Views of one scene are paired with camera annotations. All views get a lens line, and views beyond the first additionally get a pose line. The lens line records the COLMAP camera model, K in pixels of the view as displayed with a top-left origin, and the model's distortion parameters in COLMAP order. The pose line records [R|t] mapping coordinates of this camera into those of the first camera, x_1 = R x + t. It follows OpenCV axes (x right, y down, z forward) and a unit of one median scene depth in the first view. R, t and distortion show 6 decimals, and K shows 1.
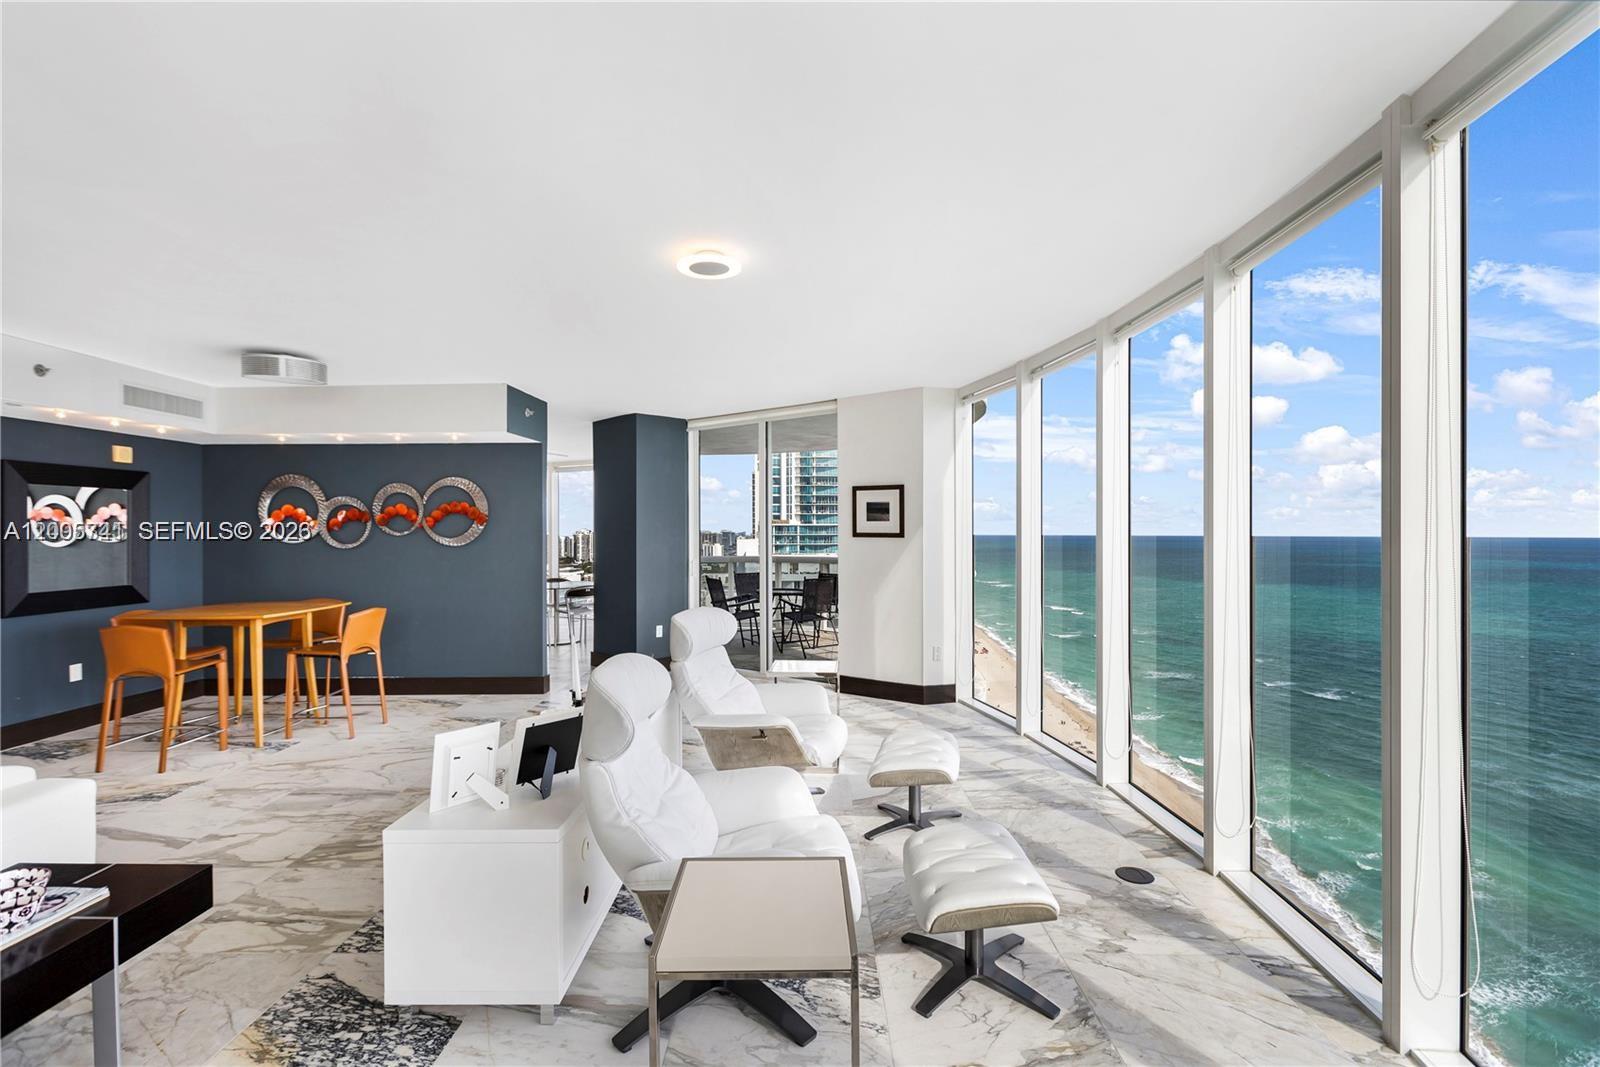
lens RADIAL K [[724.1, 0, 797.1], [0, 724.1, 538.7], [0, 0, 1]] dist [0.004364, -0.002601]
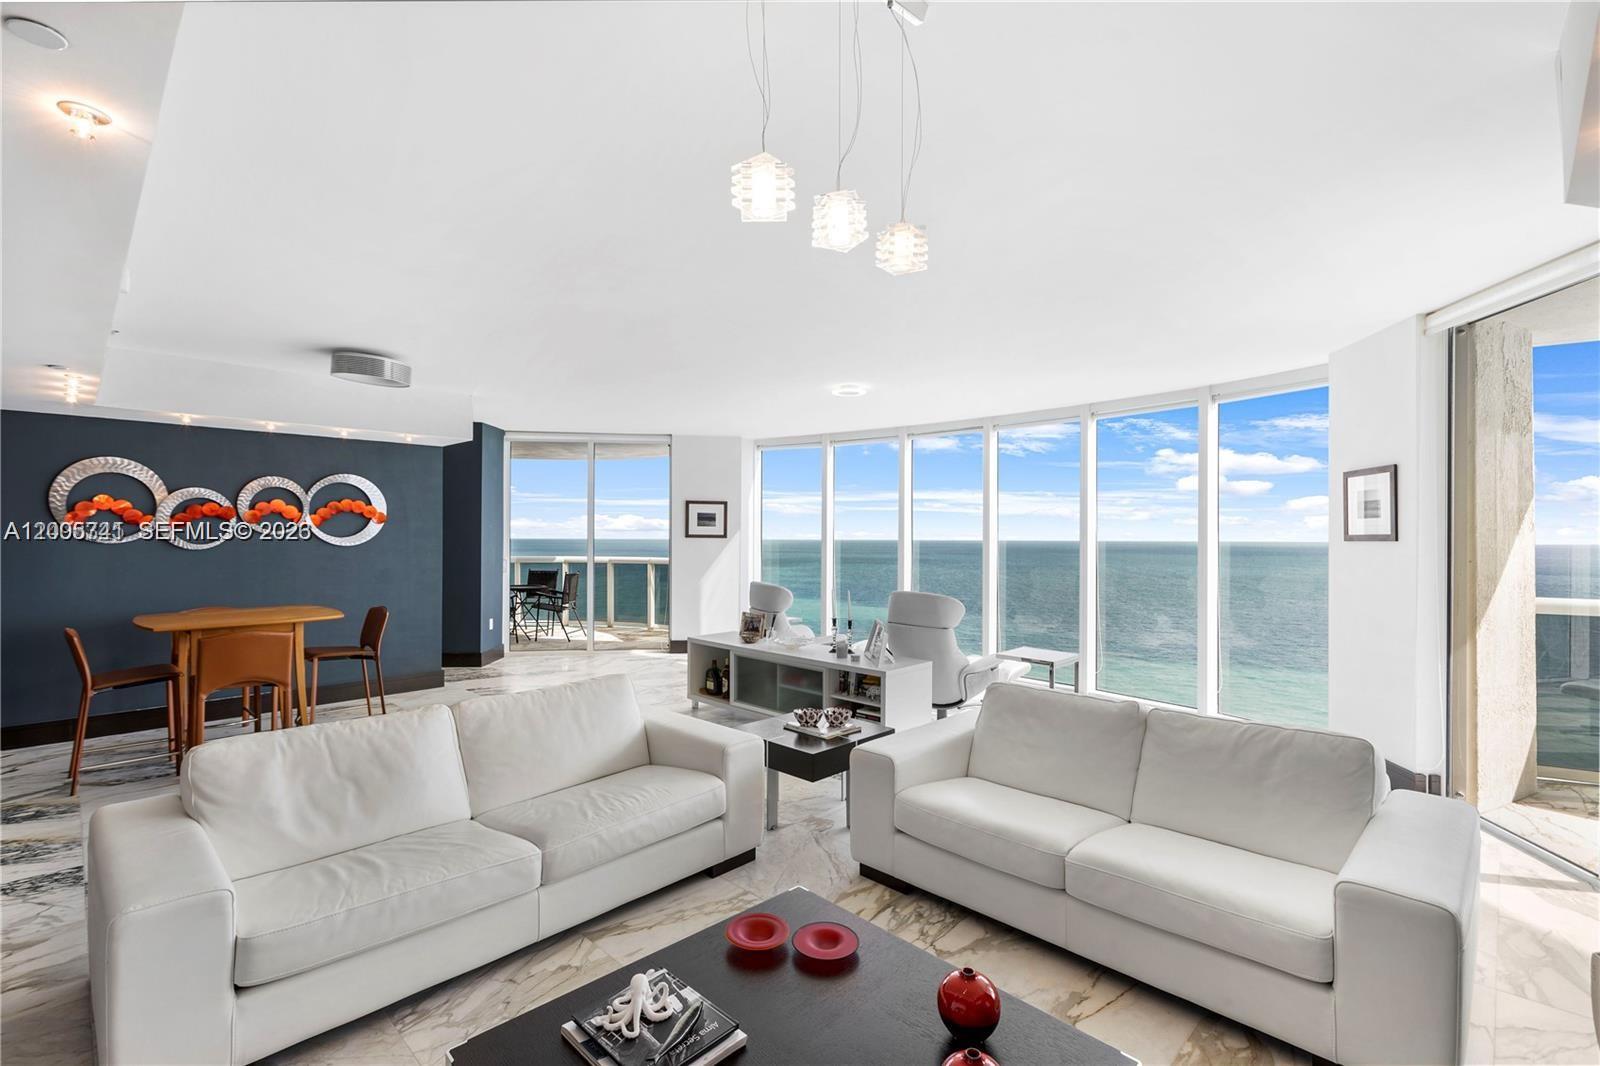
lens RADIAL K [[724.1, 0, 808.6], [0, 724.1, 530.0], [0, 0, 1]] dist [0.004364, -0.002601]
pose [[0.696121, 0.009972, 0.717856, -0.744345], [-0.002365, 0.999930, -0.011598, -0.001464], [-0.717921, 0.006376, 0.696095, -0.113816]]
